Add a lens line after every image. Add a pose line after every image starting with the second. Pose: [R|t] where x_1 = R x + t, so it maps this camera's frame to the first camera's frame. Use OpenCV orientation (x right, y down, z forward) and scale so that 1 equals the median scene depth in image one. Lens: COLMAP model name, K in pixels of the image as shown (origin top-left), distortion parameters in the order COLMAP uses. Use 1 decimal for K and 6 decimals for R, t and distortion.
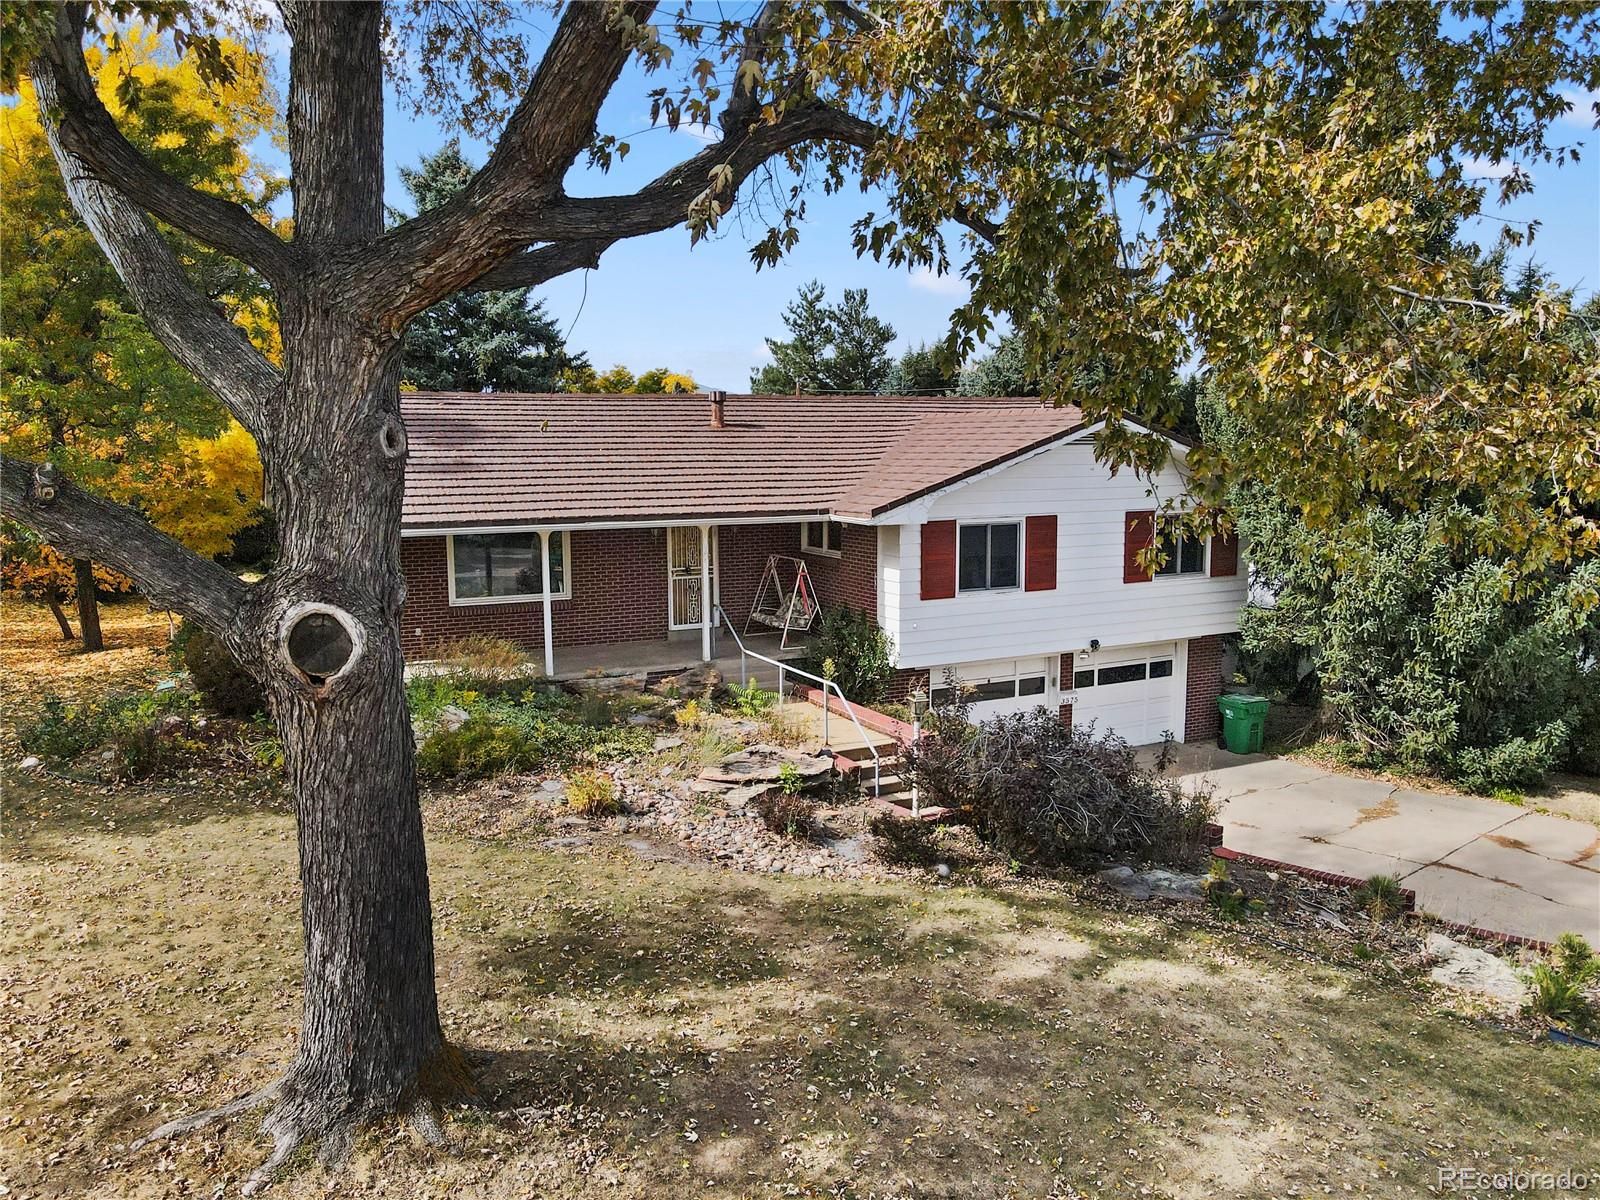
lens RADIAL K [[1160.8, 0, 786.7], [0, 1160.8, 618.1], [0, 0, 1]] dist [-0.020657, -0.003851]
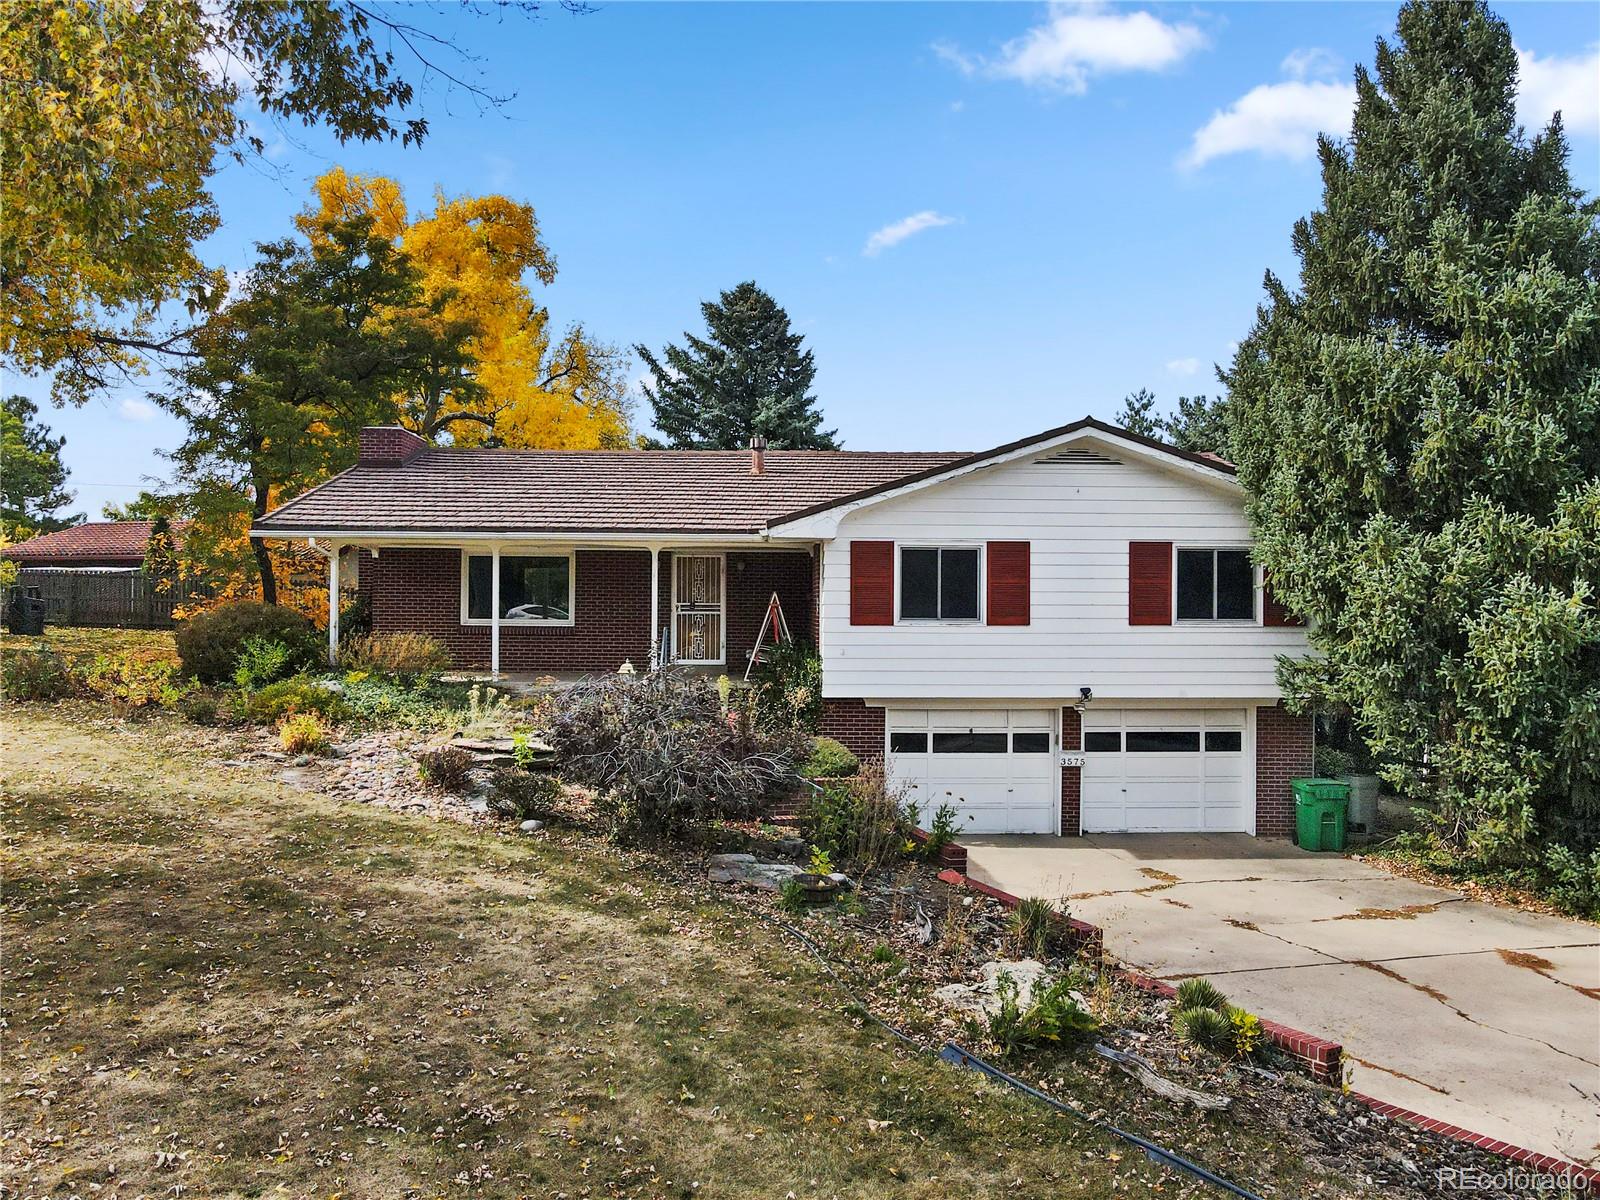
lens RADIAL K [[1160.8, 0, 785.0], [0, 1160.8, 629.2], [0, 0, 1]] dist [-0.020657, -0.003851]
pose [[0.903579, 0.021438, -0.427885, 0.448746], [-0.077419, 0.990476, -0.113862, 0.094689], [0.421369, 0.136009, 0.896633, 0.127267]]
